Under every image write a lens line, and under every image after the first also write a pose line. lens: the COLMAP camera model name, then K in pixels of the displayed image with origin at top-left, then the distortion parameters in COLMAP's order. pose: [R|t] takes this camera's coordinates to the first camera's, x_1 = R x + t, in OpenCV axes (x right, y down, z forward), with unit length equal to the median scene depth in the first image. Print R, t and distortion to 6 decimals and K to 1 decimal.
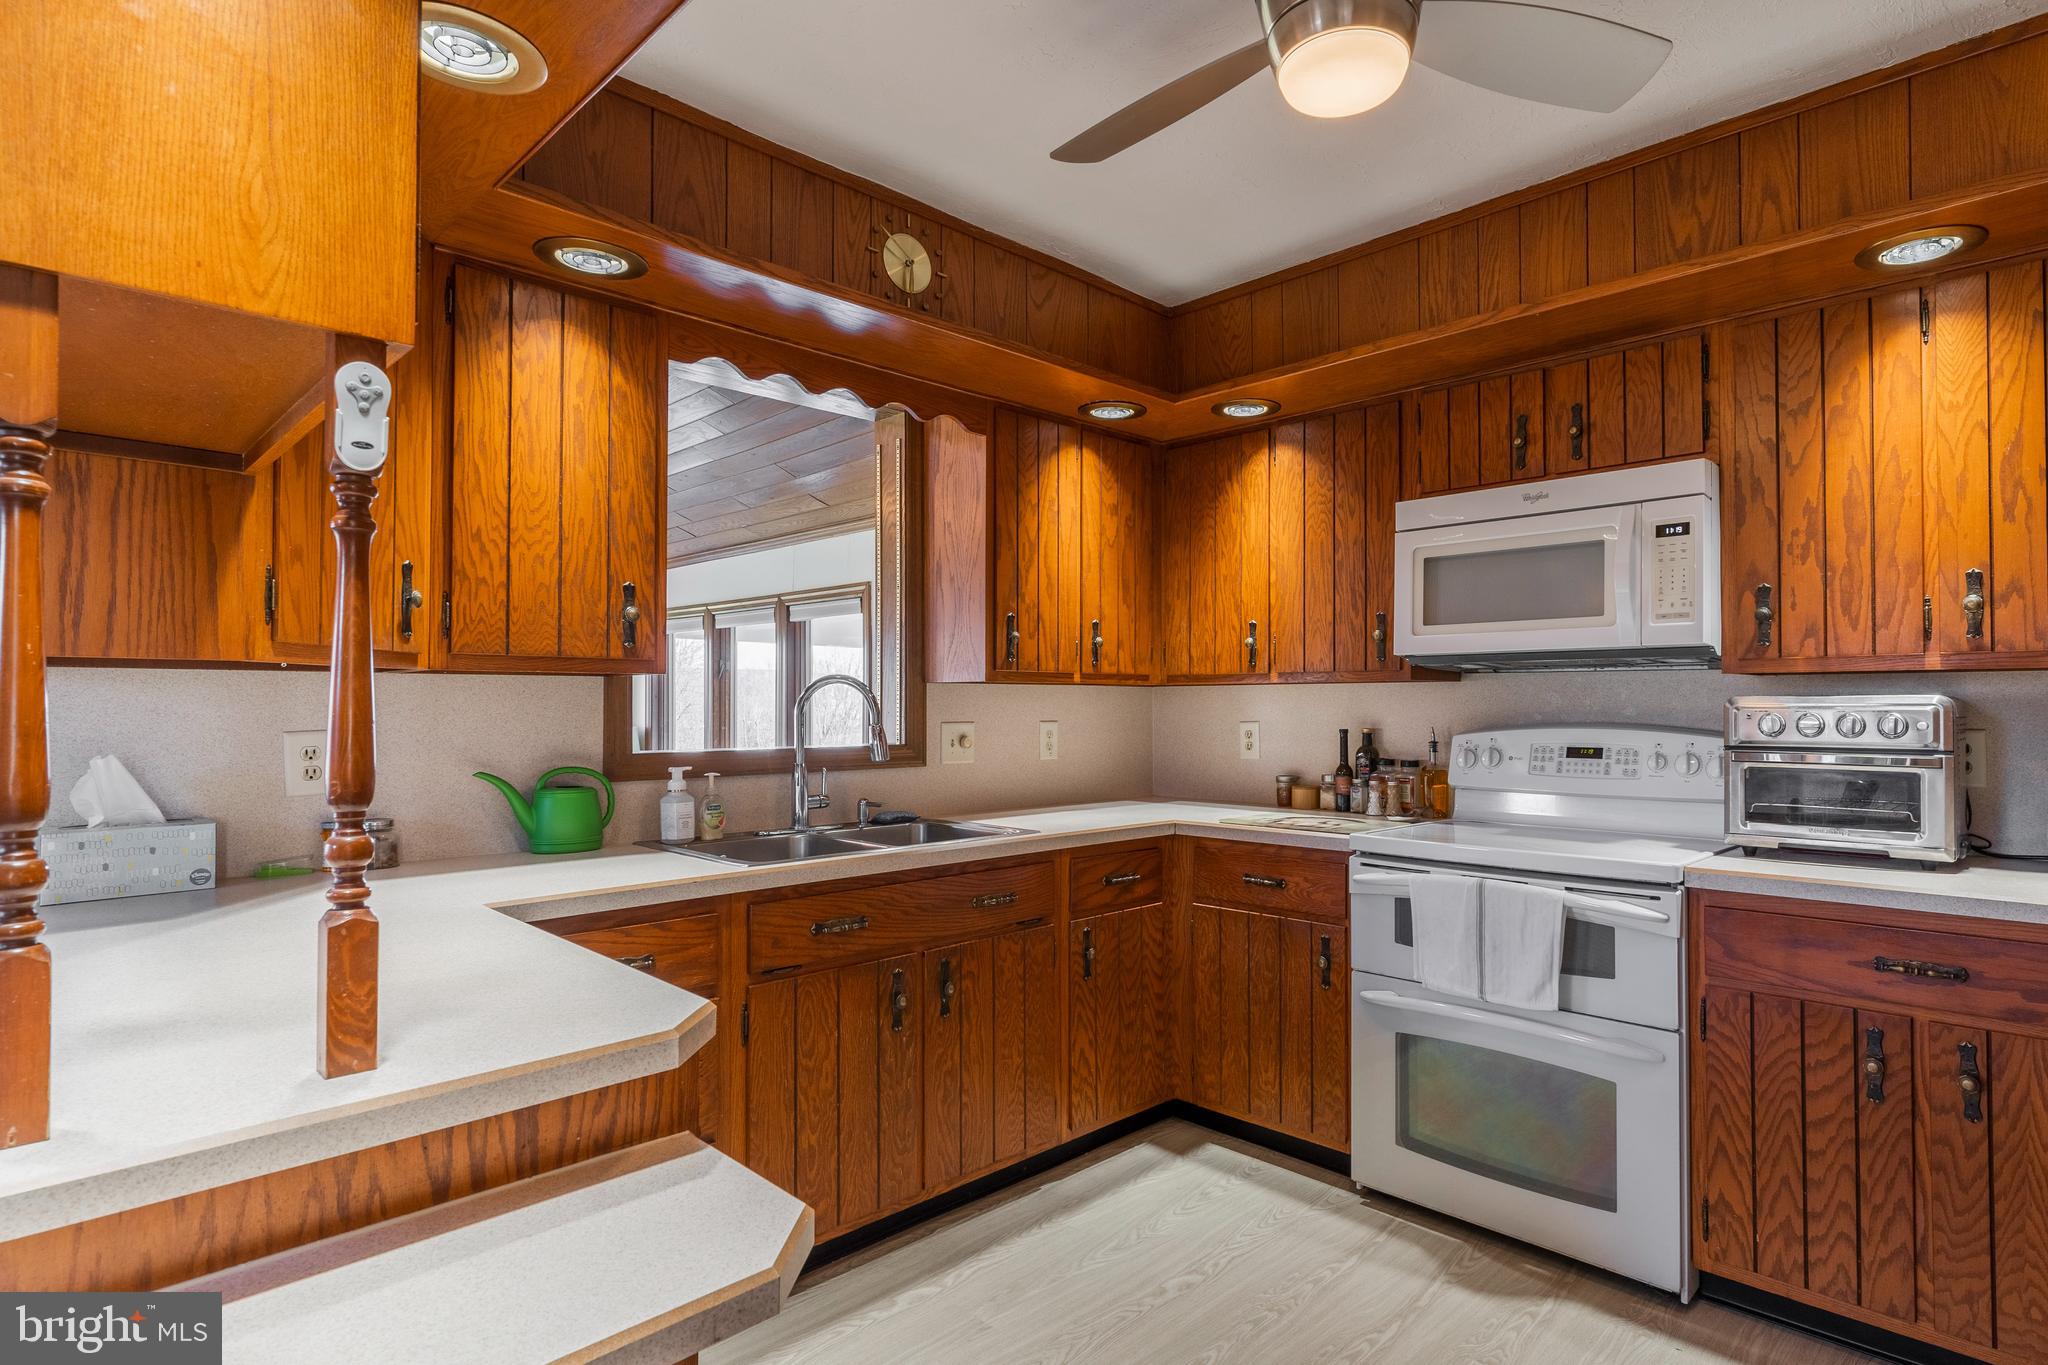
lens RADIAL K [[1041.3, 0, 1142.3], [0, 1041.3, 680.8], [0, 0, 1]] dist [-0.001359, -0.000229]
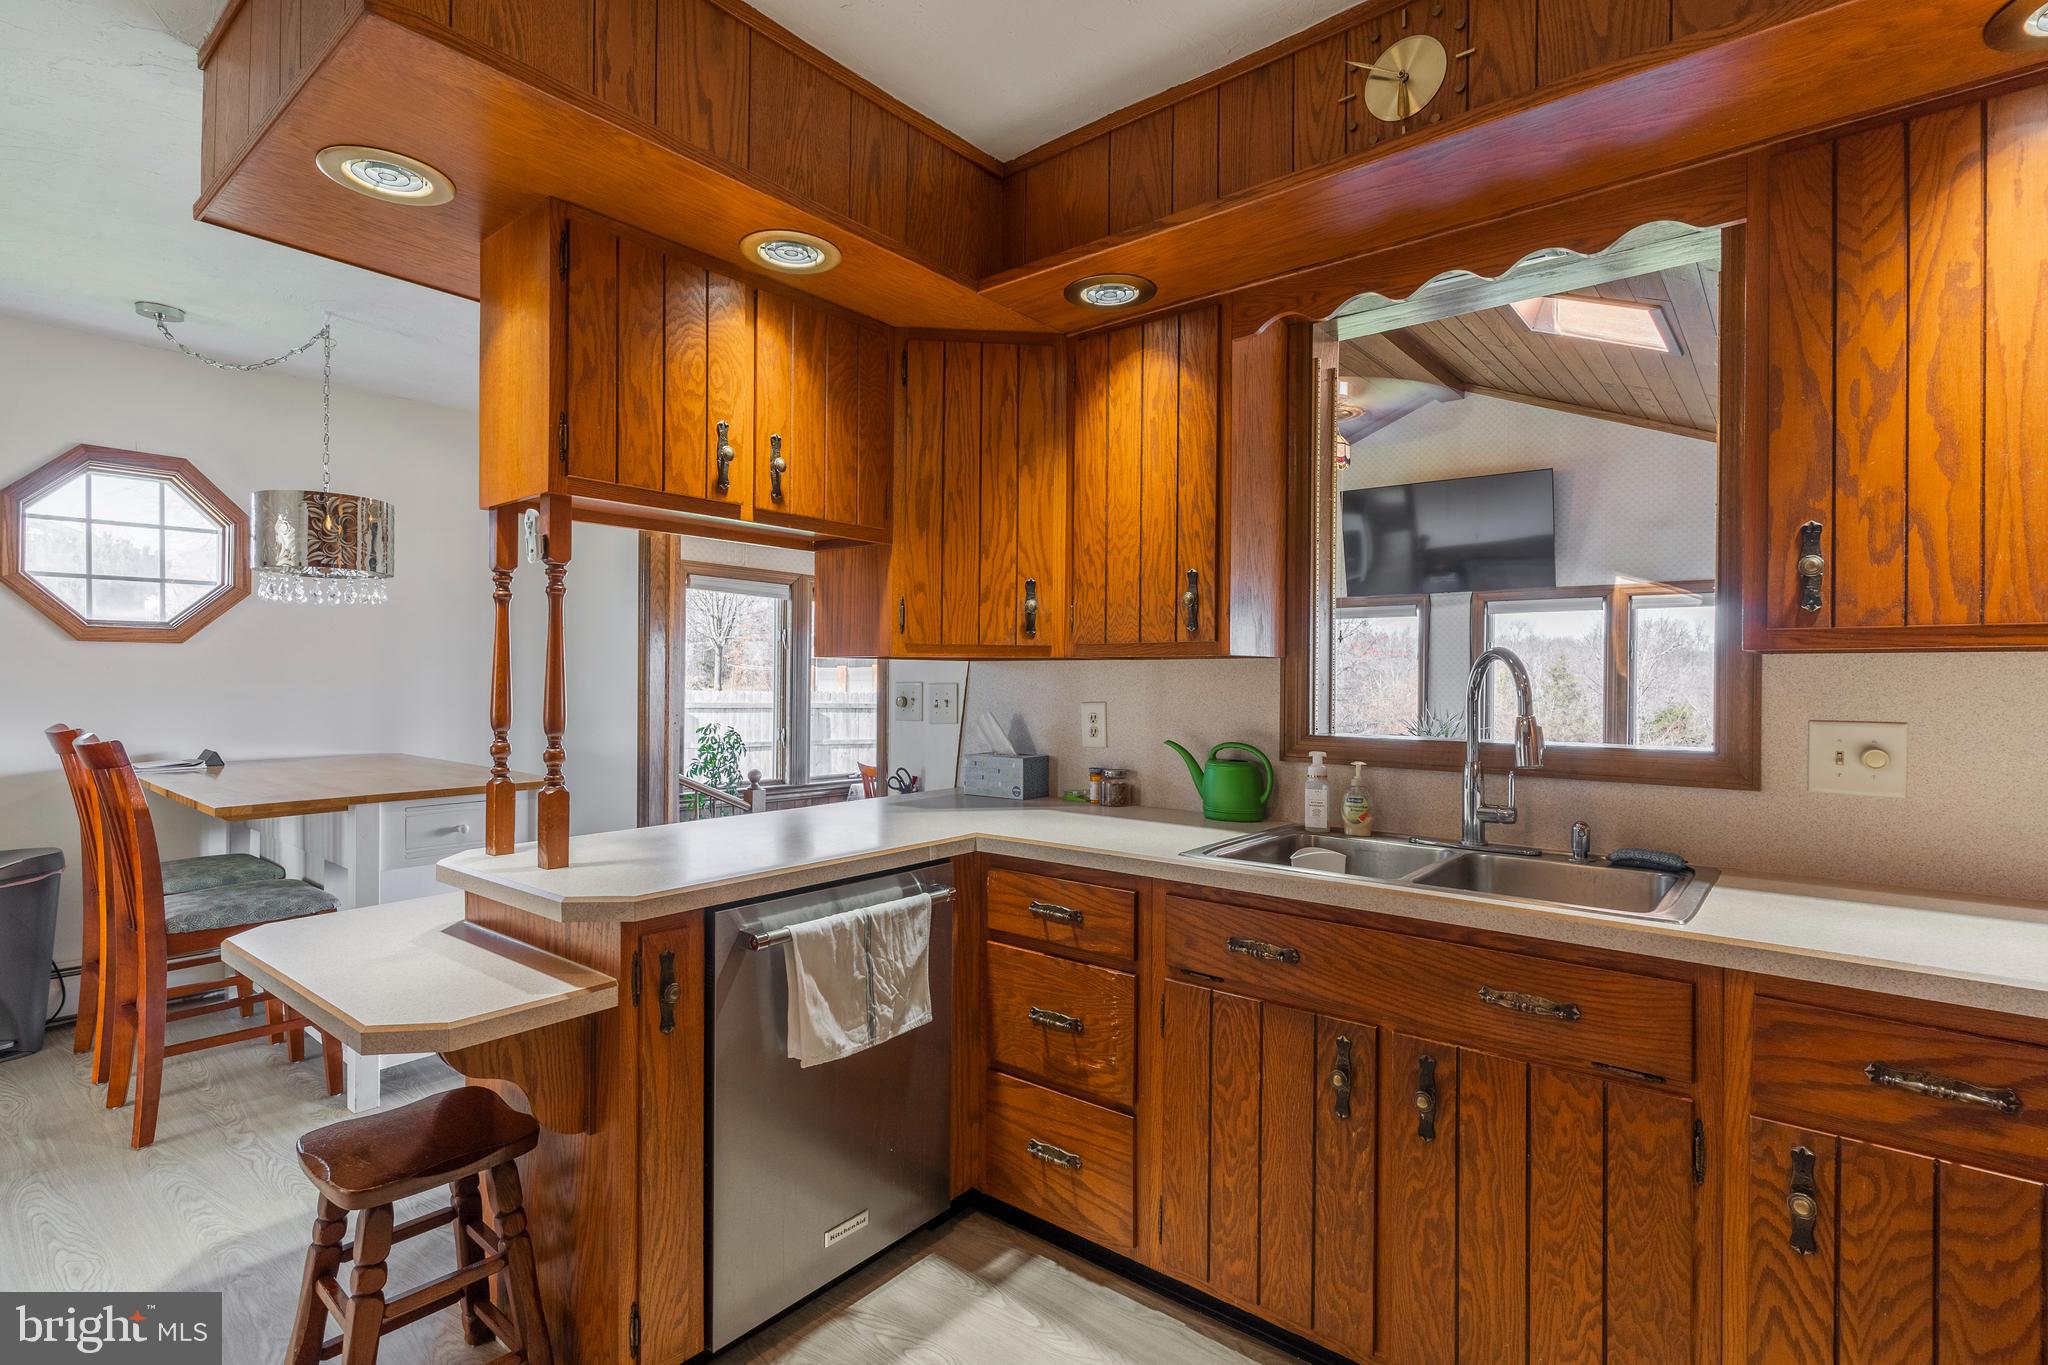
lens RADIAL K [[993.6, 0, 1027.7], [0, 993.6, 673.2], [0, 0, 1]] dist [0.002712, 0.000137]
pose [[0.051272, -0.005119, -0.998672, 0.505347], [0.017158, 0.999844, -0.004244, 0.012156], [0.998537, -0.016918, 0.051352, 0.781125]]
